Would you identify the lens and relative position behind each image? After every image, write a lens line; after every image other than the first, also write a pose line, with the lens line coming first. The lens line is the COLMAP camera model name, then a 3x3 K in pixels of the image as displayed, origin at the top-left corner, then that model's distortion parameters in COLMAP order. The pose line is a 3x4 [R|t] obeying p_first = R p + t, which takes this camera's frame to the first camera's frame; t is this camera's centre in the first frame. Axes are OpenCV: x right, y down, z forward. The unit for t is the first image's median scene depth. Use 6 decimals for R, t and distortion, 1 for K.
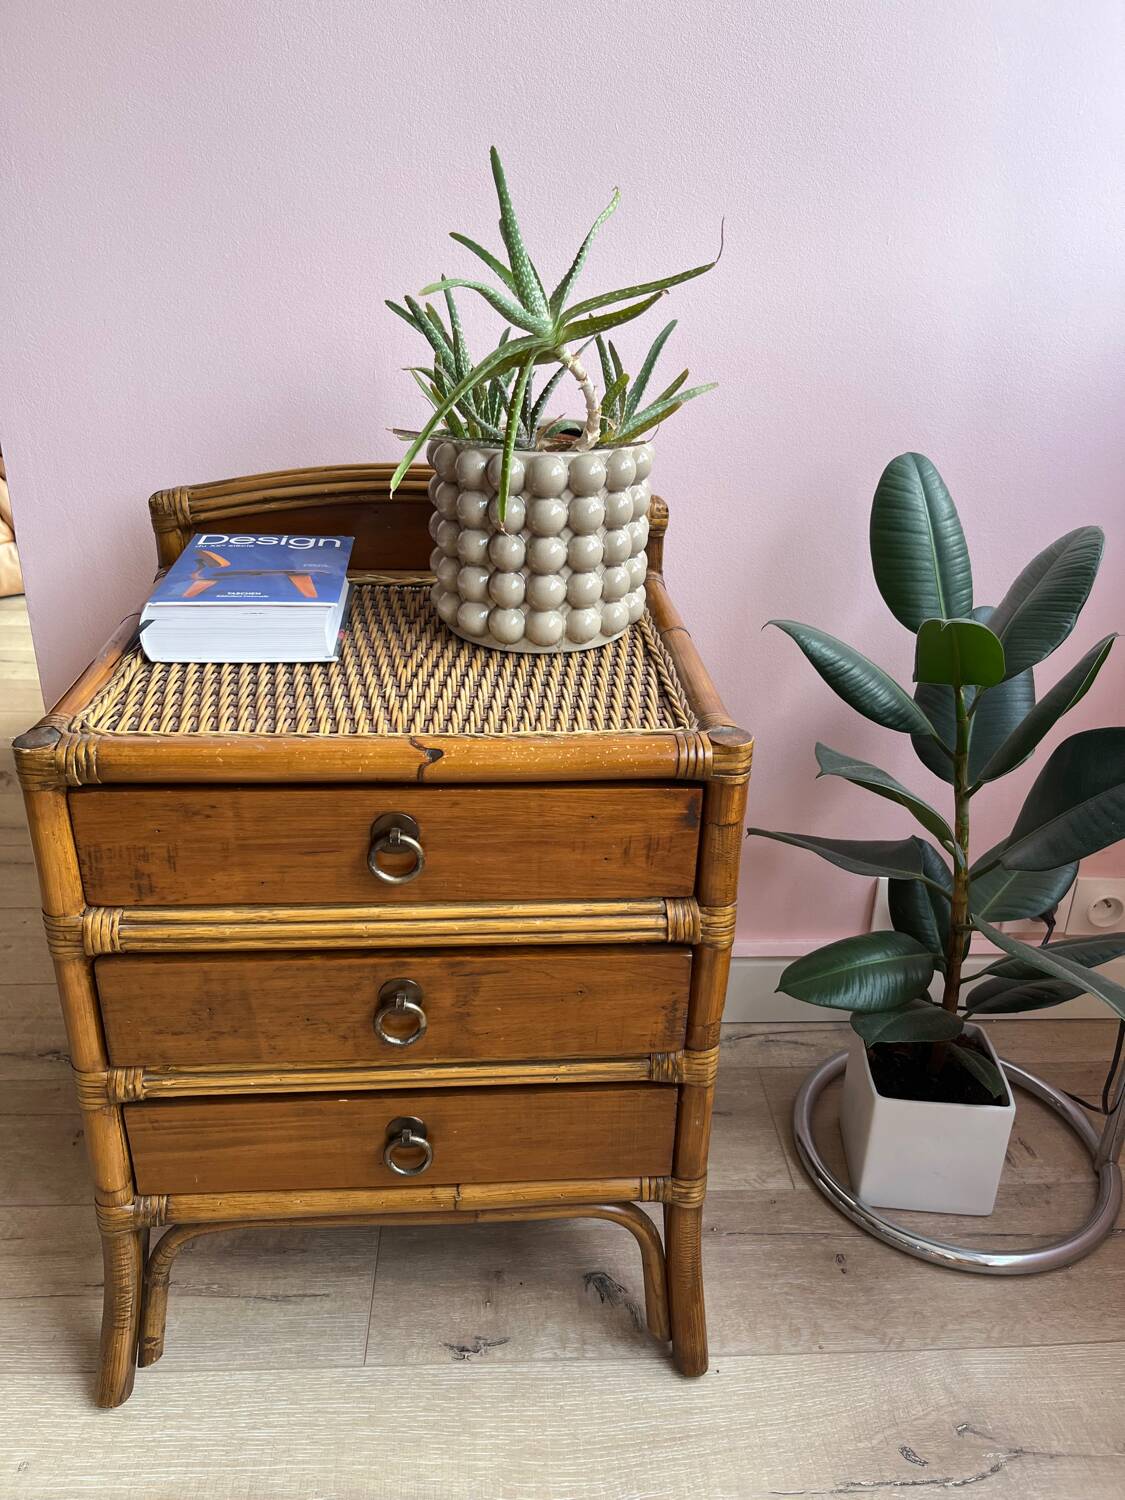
lens RADIAL K [[1142.2, 0, 561.6], [0, 1142.2, 749.6], [0, 0, 1]] dist [0.051614, -0.069860]
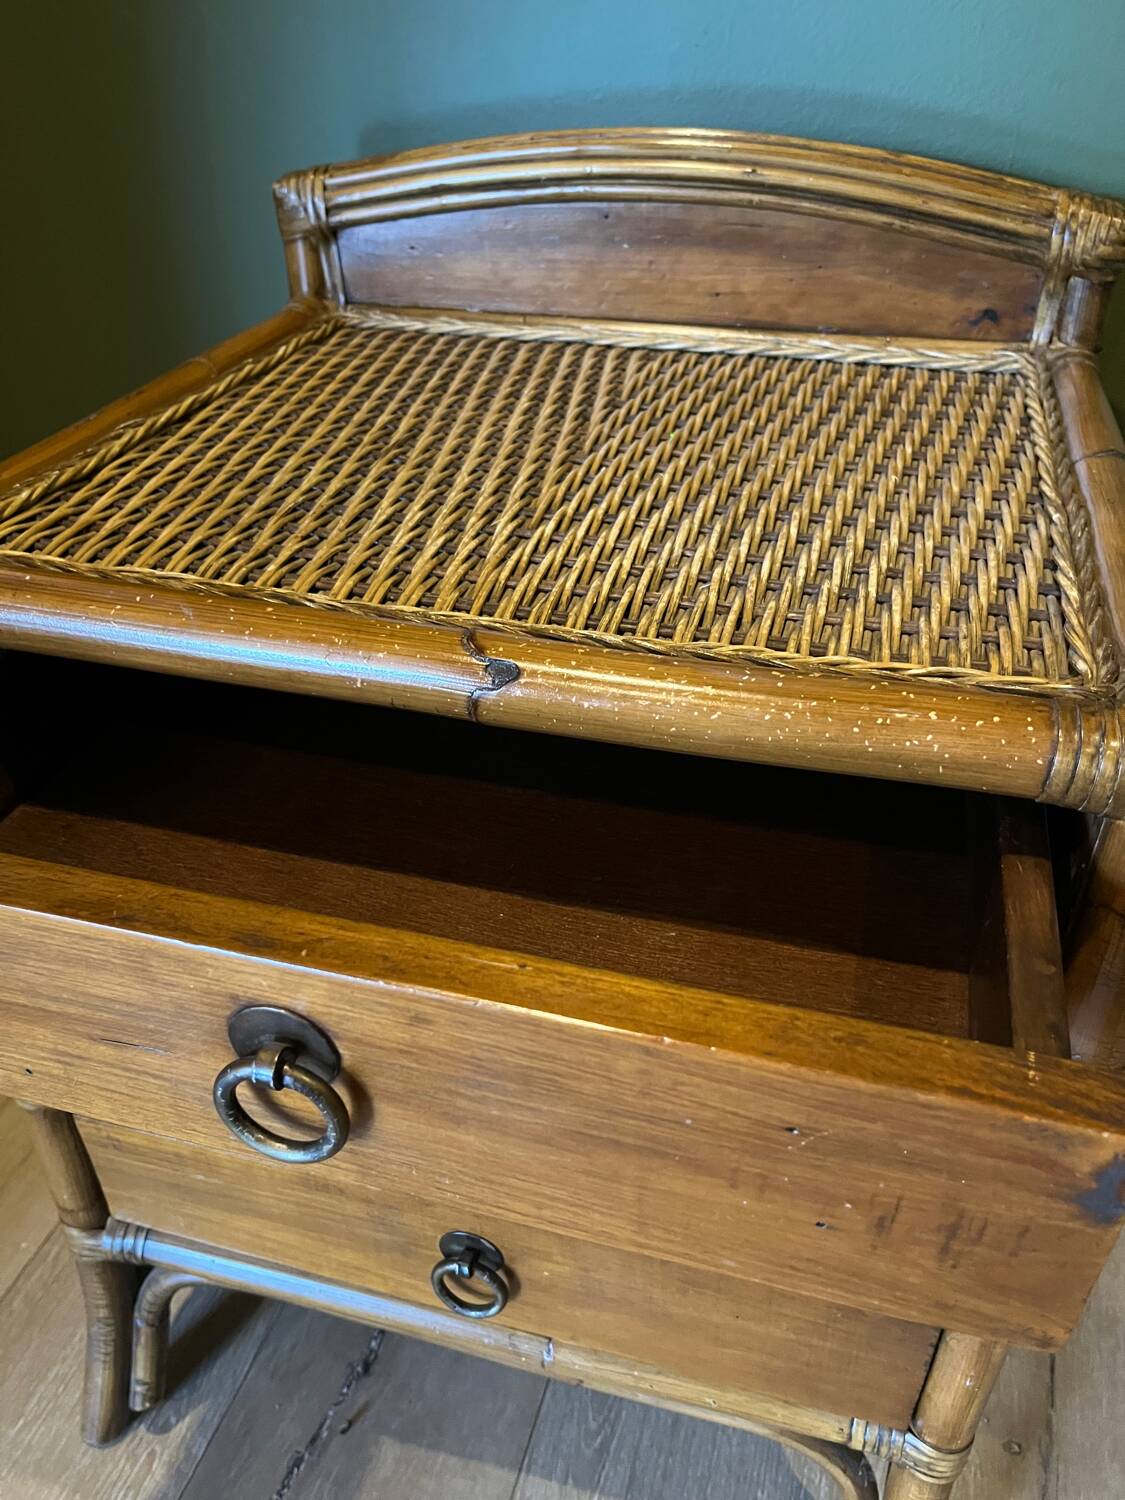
lens RADIAL K [[1142.2, 0, 558.6], [0, 1142.2, 752.8], [0, 0, 1]] dist [0.051614, -0.069860]
pose [[0.942251, 0.162000, -0.293120, 0.050298], [-0.114060, 0.978130, 0.173933, -0.044213], [0.314887, -0.130456, 0.940121, 0.504915]]
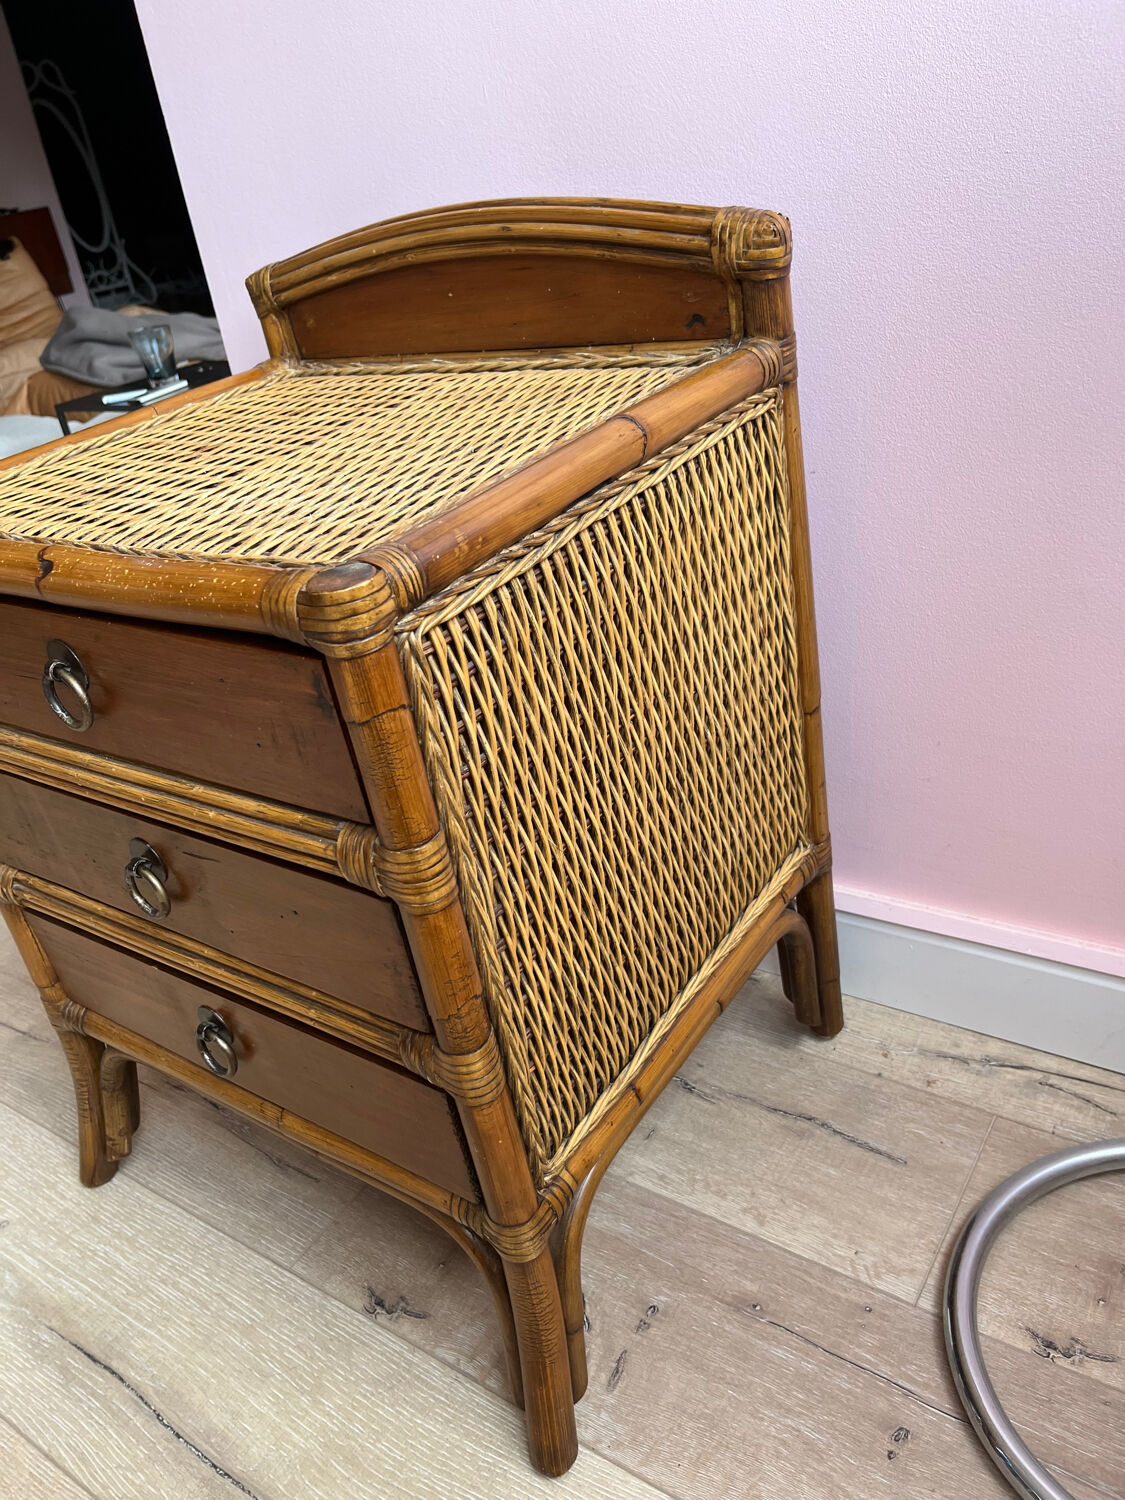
lens RADIAL K [[1142.2, 0, 558.0], [0, 1142.2, 738.1], [0, 0, 1]] dist [0.051614, -0.069860]
pose [[0.760409, 0.167160, -0.627563, 0.592610], [-0.090158, 0.984122, 0.152890, -0.029842], [0.643156, -0.059679, 0.763406, 0.566143]]
